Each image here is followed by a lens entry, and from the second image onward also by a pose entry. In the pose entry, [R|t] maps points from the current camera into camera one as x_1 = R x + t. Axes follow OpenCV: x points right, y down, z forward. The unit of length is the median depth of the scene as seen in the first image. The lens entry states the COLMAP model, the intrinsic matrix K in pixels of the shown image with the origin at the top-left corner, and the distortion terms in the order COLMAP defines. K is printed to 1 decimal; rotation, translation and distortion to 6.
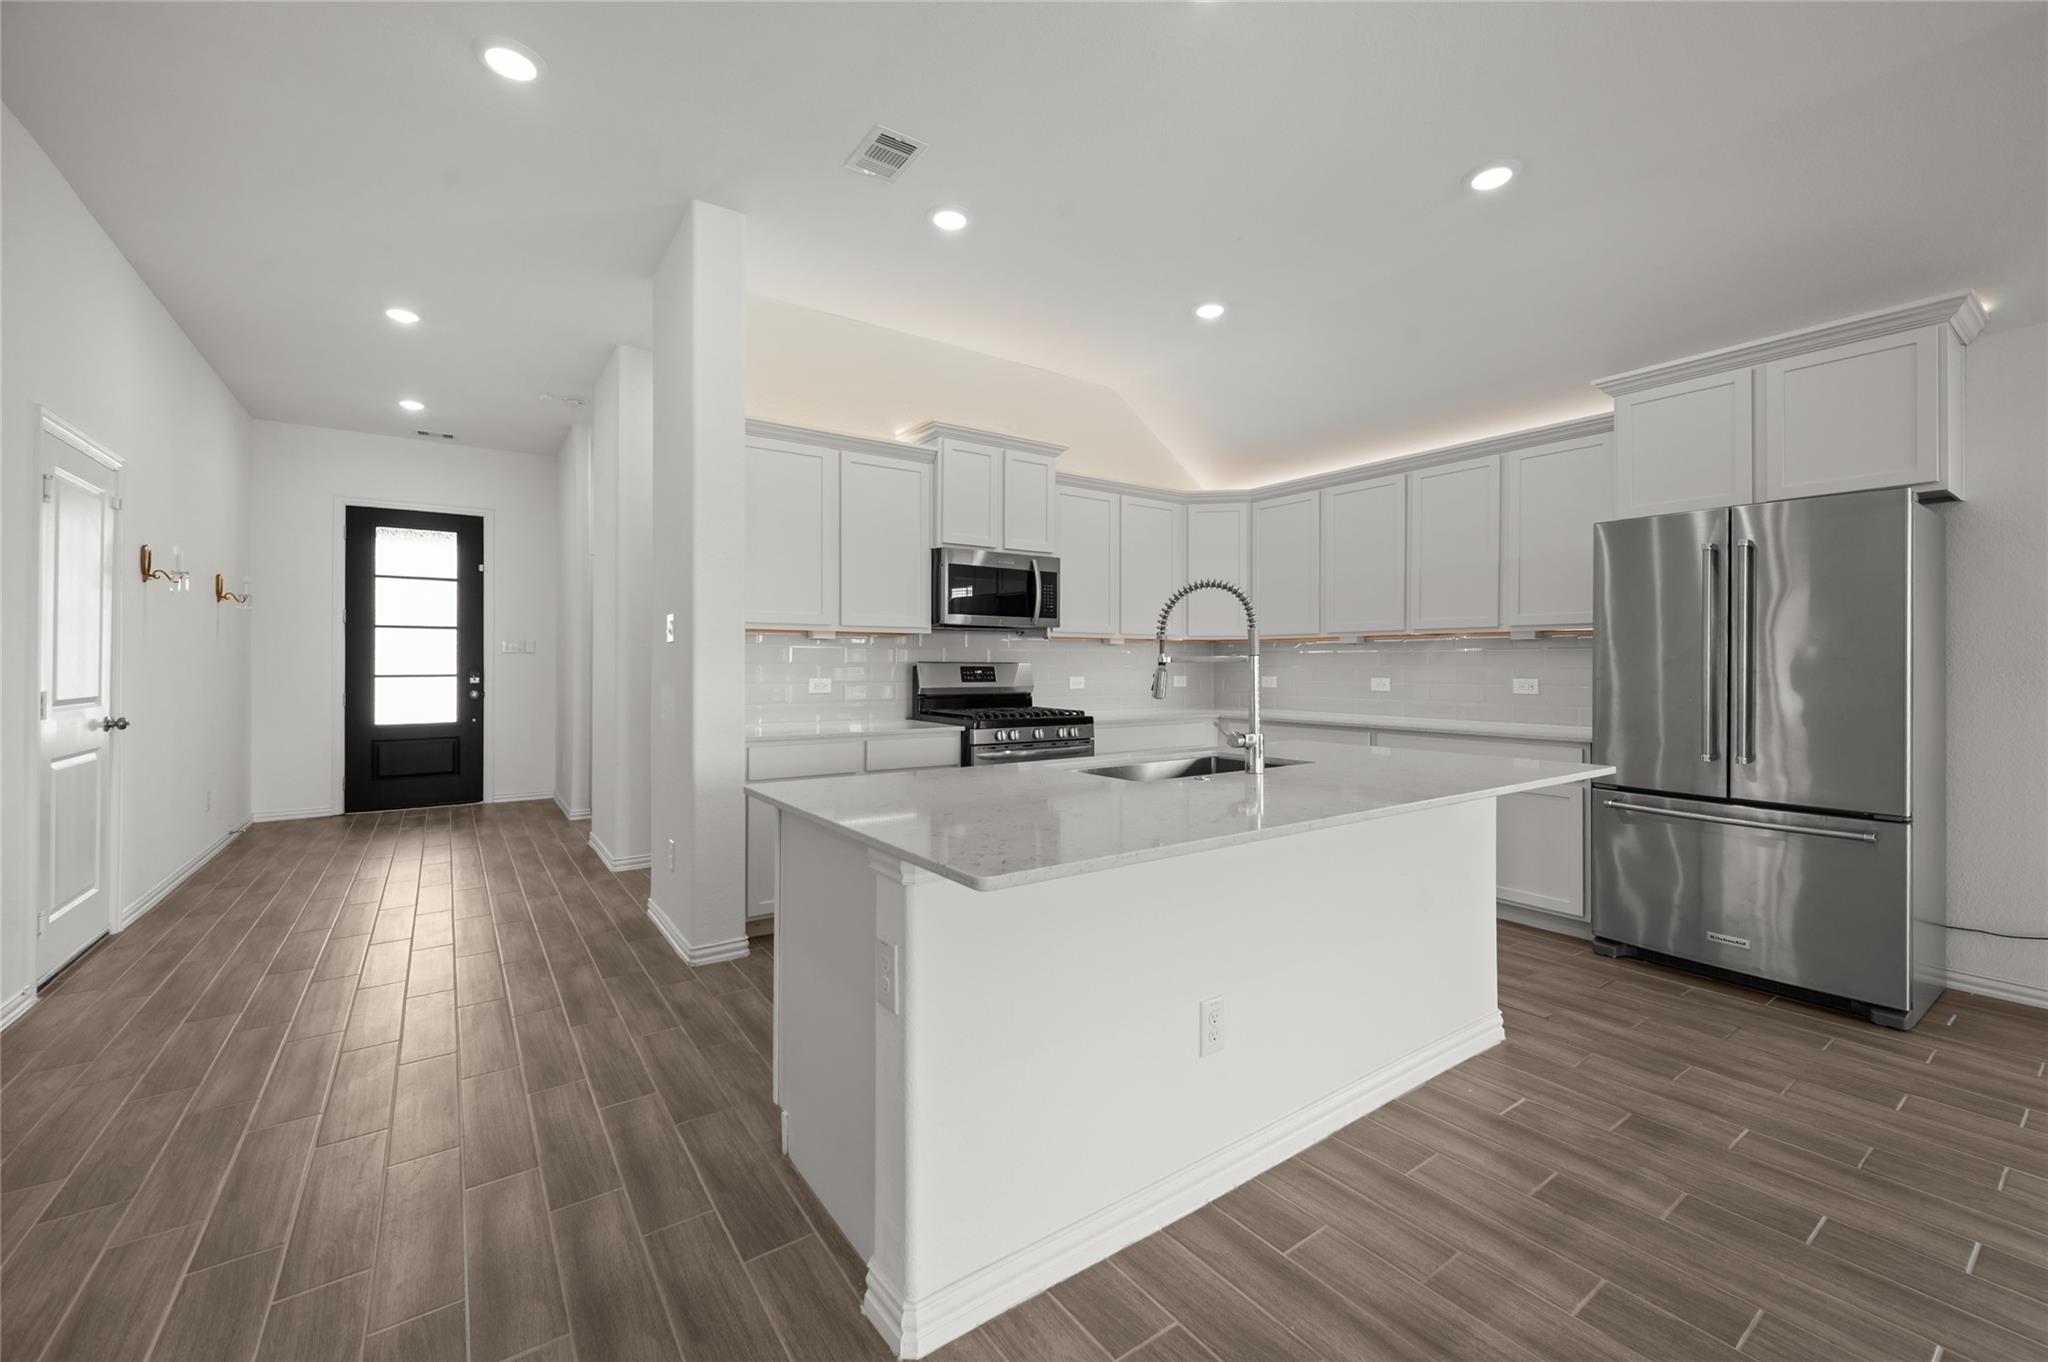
lens RADIAL K [[819.1, 0, 1016.3], [0, 819.1, 660.1], [0, 0, 1]] dist [0.003878, 0.000755]
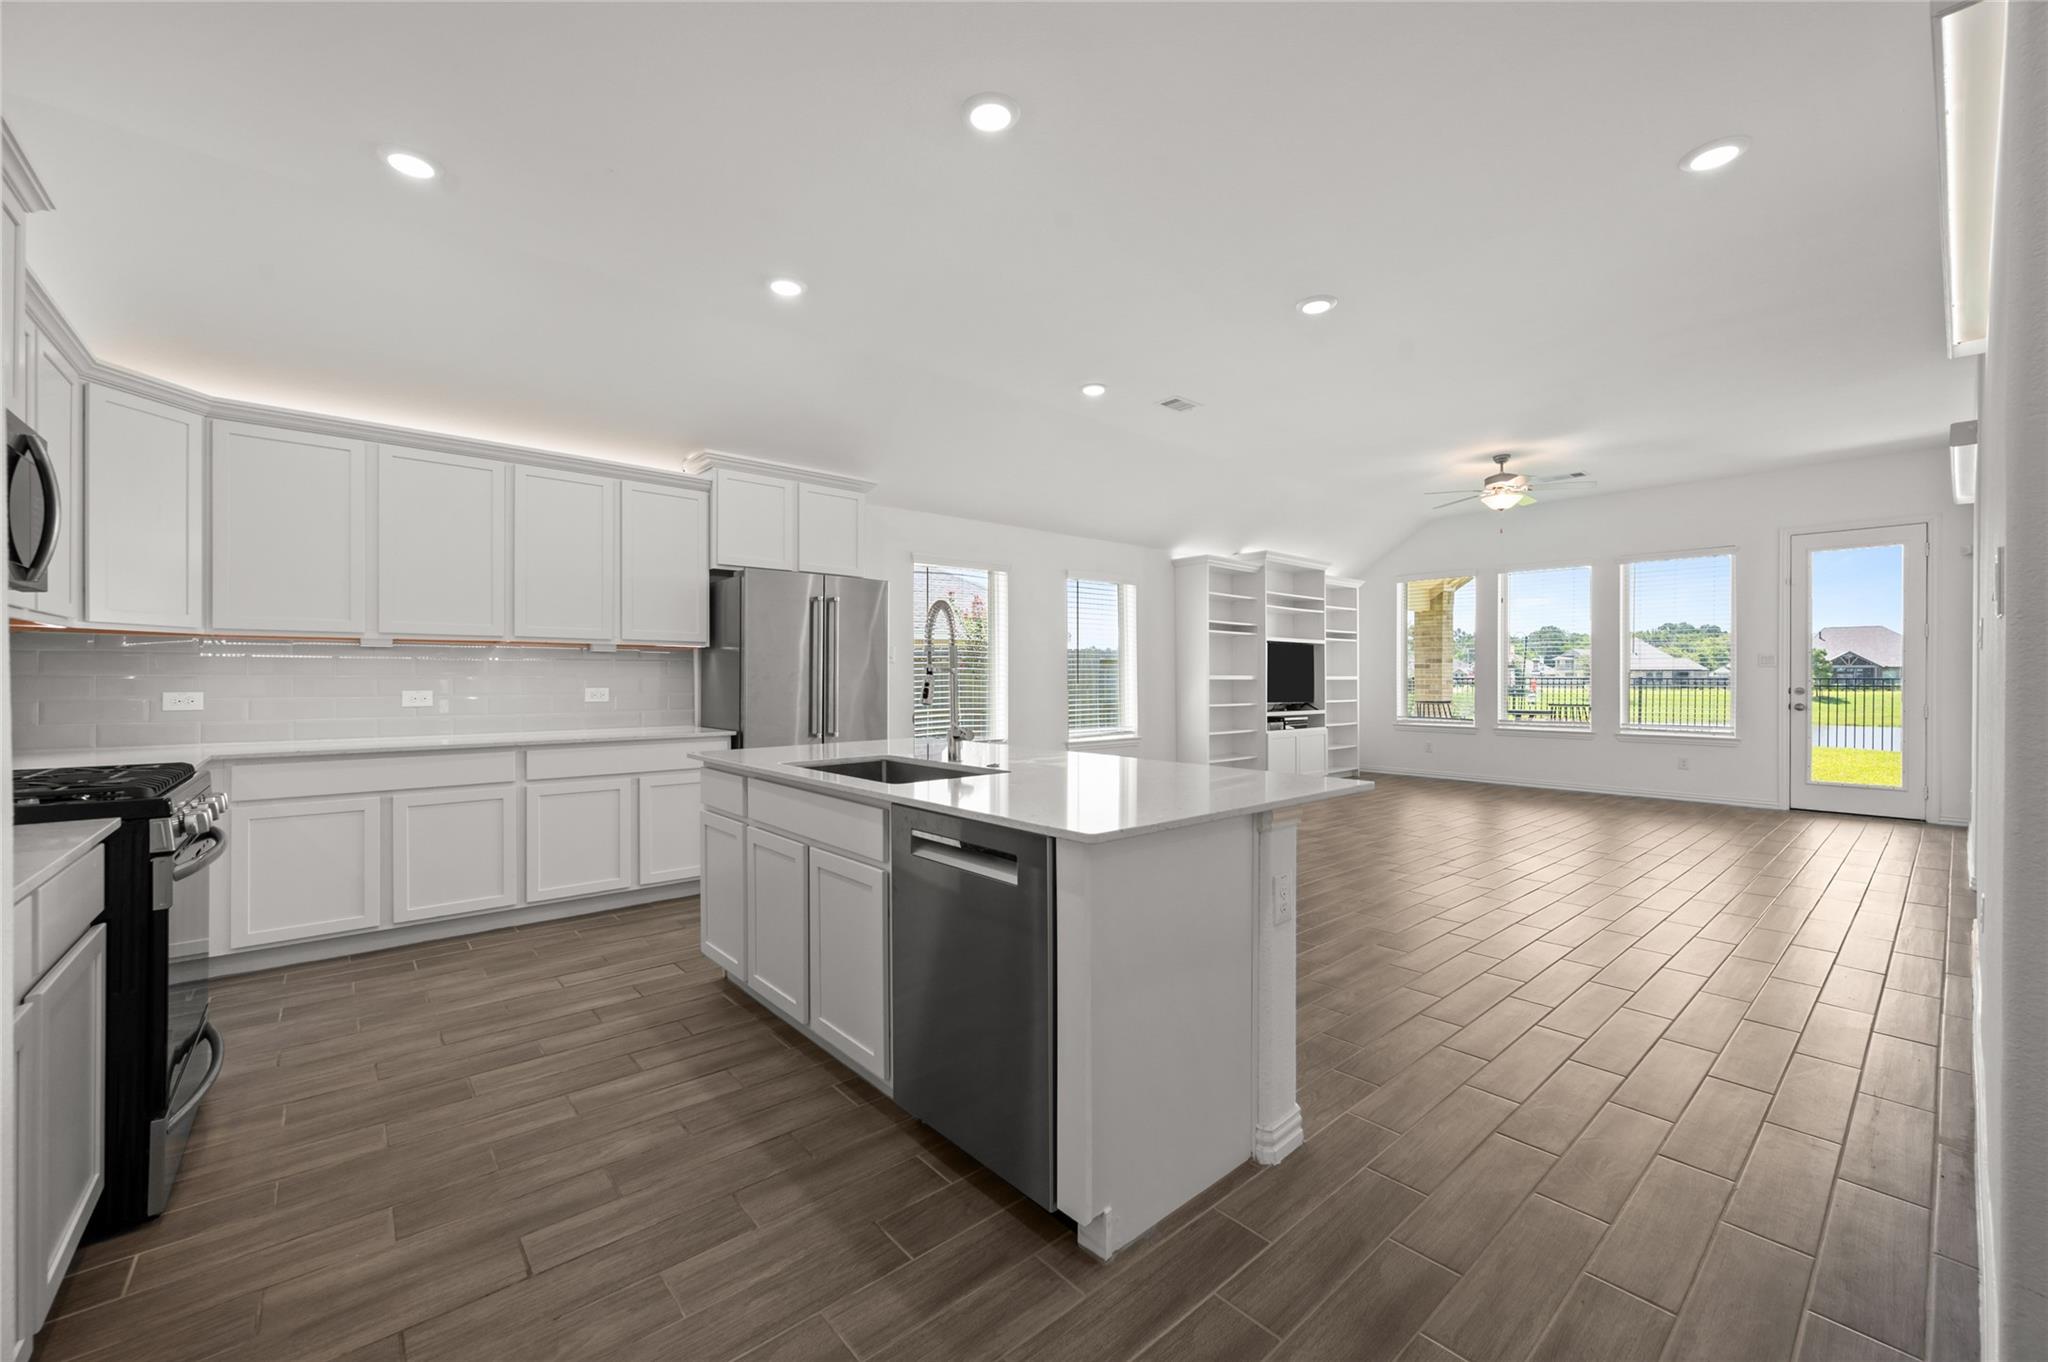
lens RADIAL K [[819.1, 0, 1030.1], [0, 819.1, 683.5], [0, 0, 1]] dist [0.003878, 0.000755]
pose [[-0.109593, -0.006532, 0.993955, -0.439121], [-0.005619, 0.999966, 0.005952, 0.006279], [-0.993961, -0.004932, -0.109626, 0.469766]]
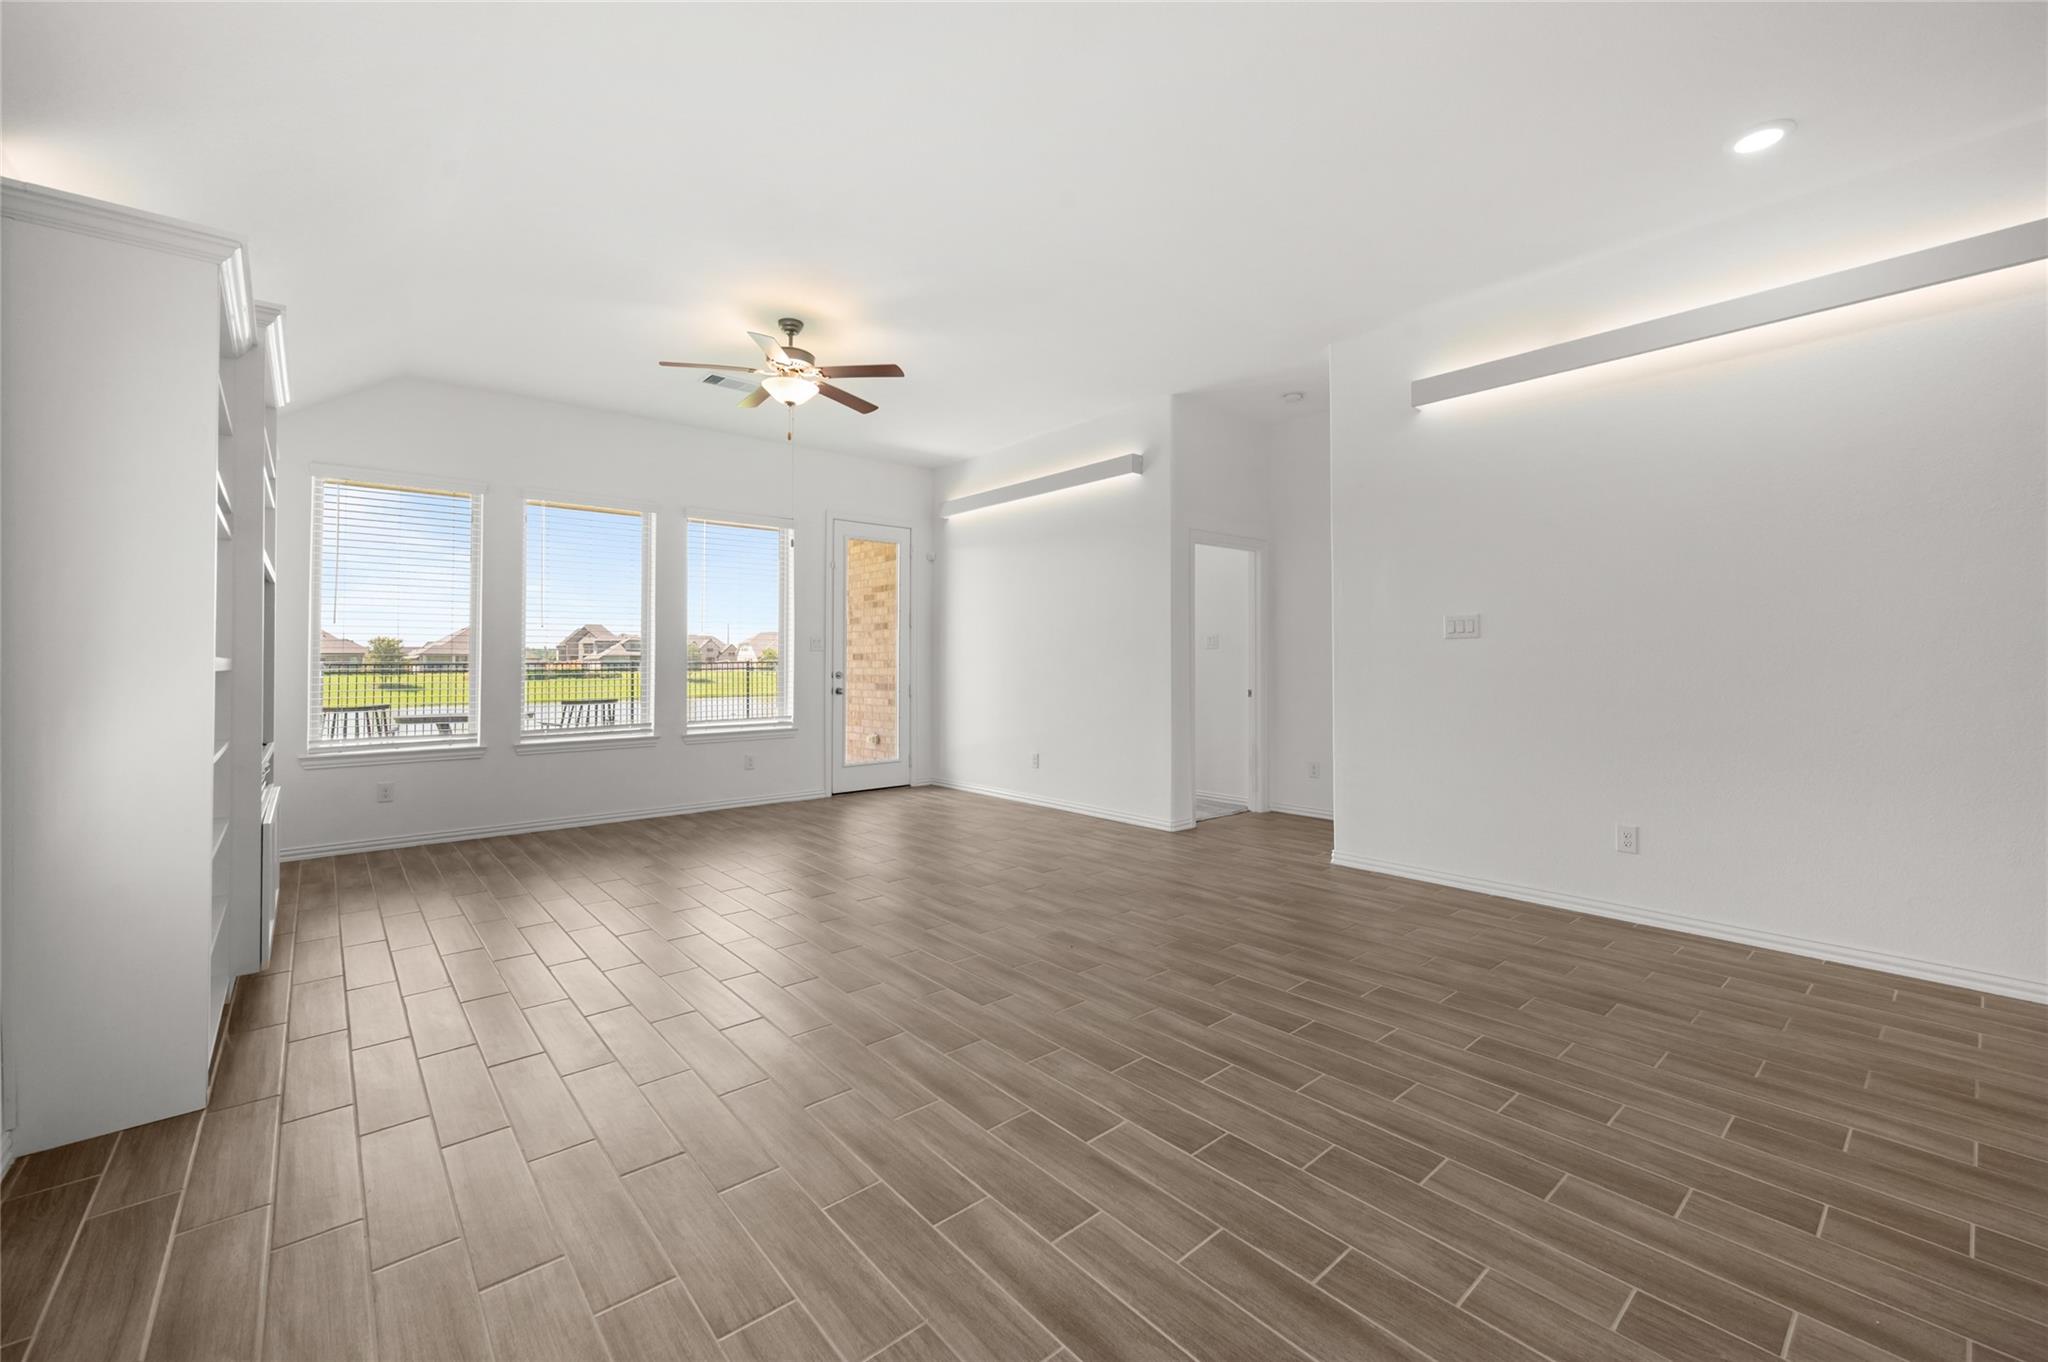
lens RADIAL K [[819.1, 0, 1016.9], [0, 819.1, 660.1], [0, 0, 1]] dist [0.003878, 0.000755]
pose [[-0.995552, 0.004714, -0.094098, 0.665894], [0.005274, 0.999970, -0.005703, 0.003796], [0.094068, -0.006174, -0.995547, 0.443747]]
